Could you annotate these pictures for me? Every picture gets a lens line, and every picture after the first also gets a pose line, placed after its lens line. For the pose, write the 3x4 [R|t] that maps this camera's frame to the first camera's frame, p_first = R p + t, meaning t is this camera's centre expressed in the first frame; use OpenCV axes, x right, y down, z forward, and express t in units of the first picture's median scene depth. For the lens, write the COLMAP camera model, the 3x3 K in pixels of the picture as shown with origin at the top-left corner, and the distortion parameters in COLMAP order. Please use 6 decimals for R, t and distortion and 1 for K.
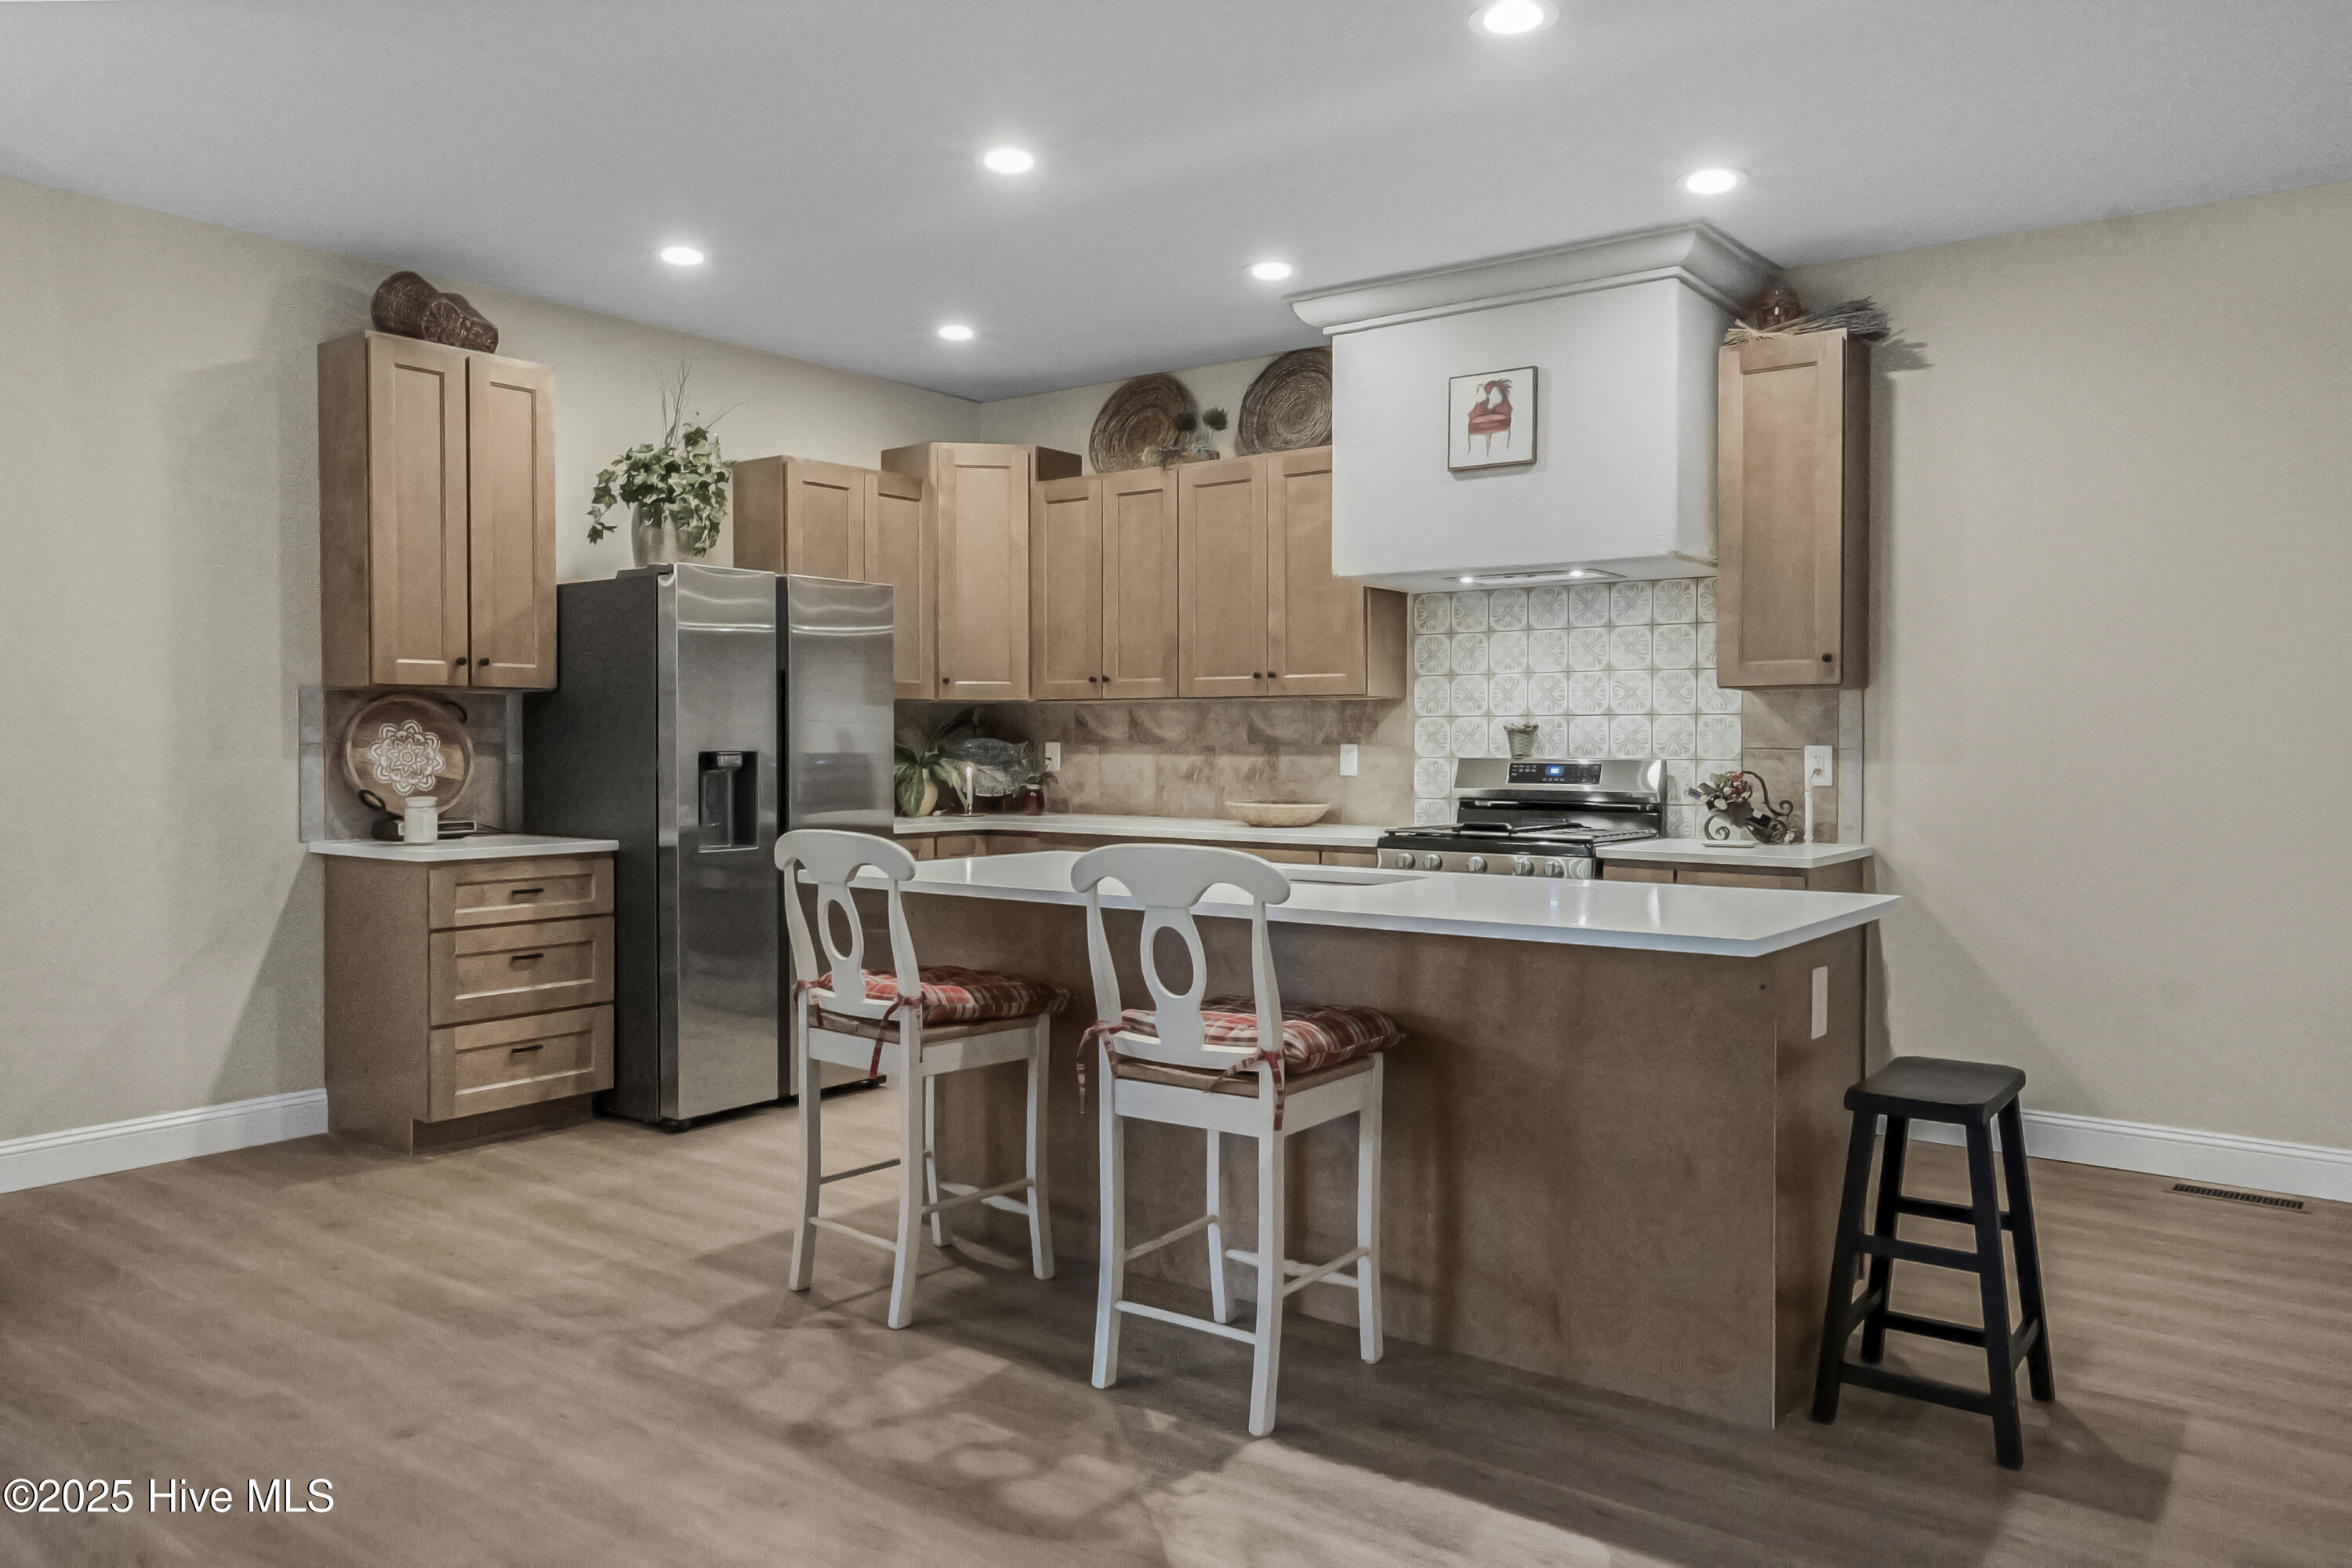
lens RADIAL K [[1633.7, 0, 1169.5], [0, 1633.7, 715.1], [0, 0, 1]] dist [-0.007383, -0.001204]
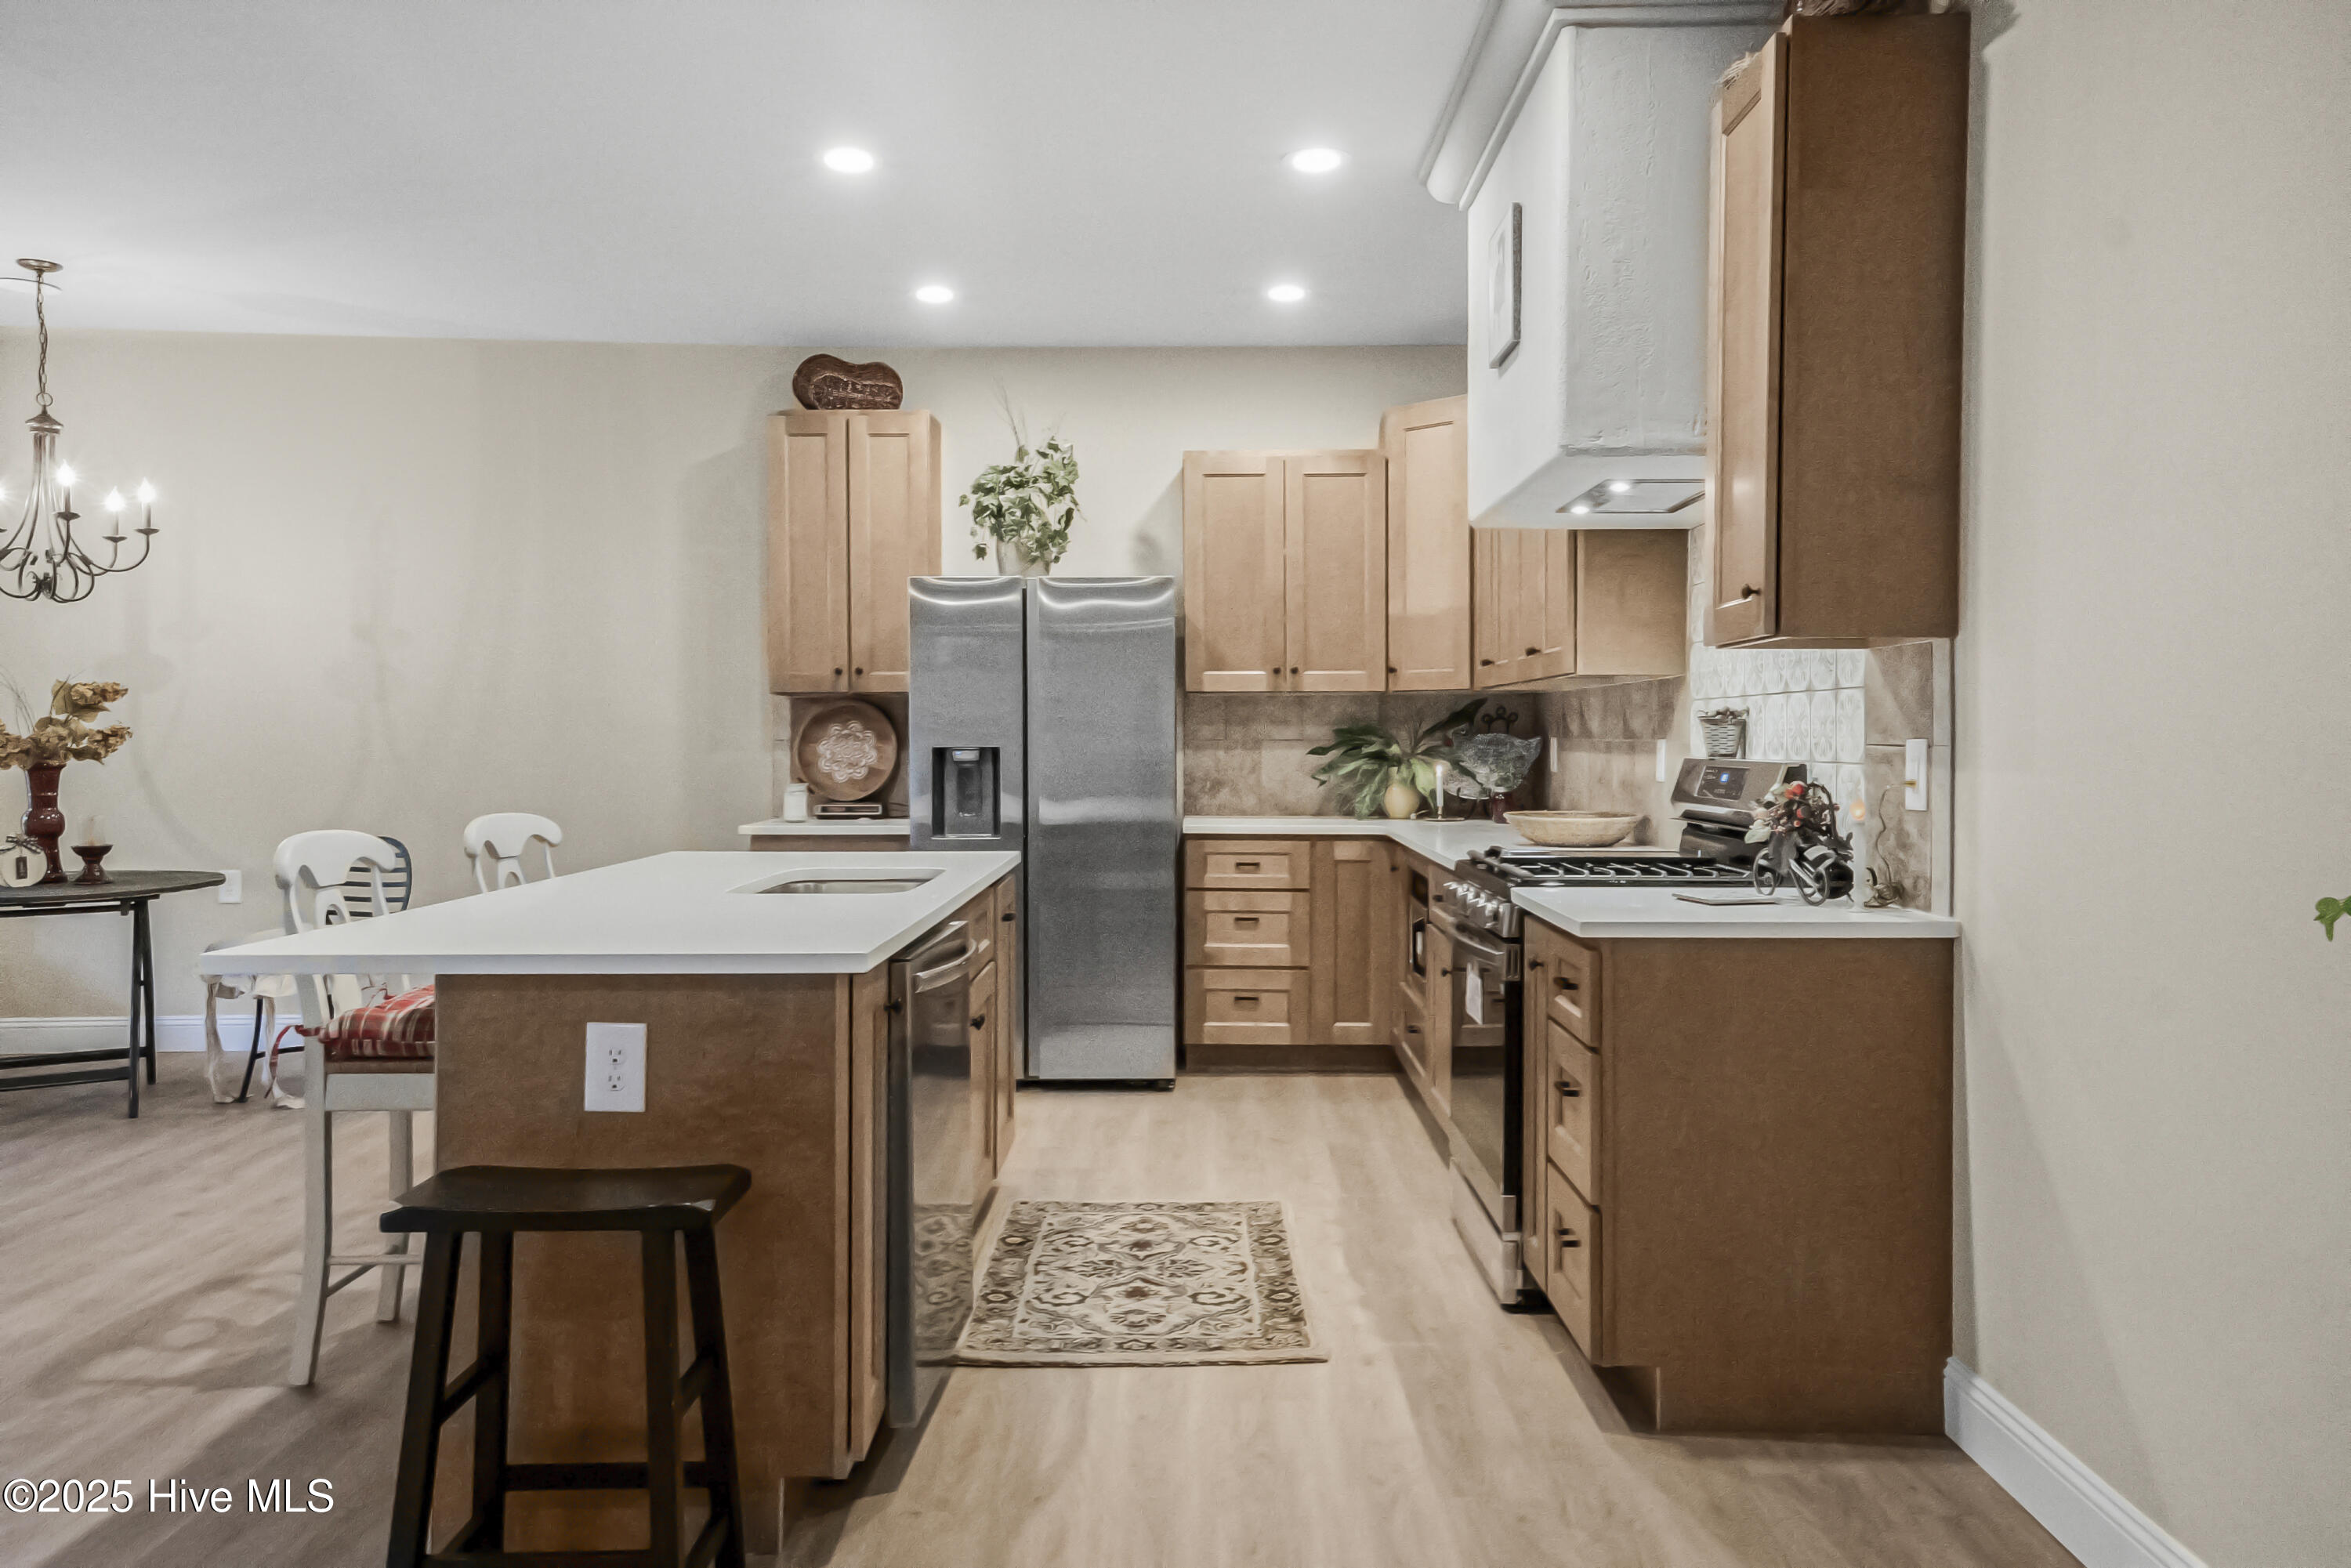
lens RADIAL K [[1704.6, 0, 1214.9], [0, 1704.6, 764.7], [0, 0, 1]] dist [0.020315, 0.011894]
pose [[0.613116, 0.009637, -0.789934, 0.723268], [0.012912, 0.999670, 0.022217, 0.011207], [0.789887, -0.023821, 0.612789, 0.442242]]
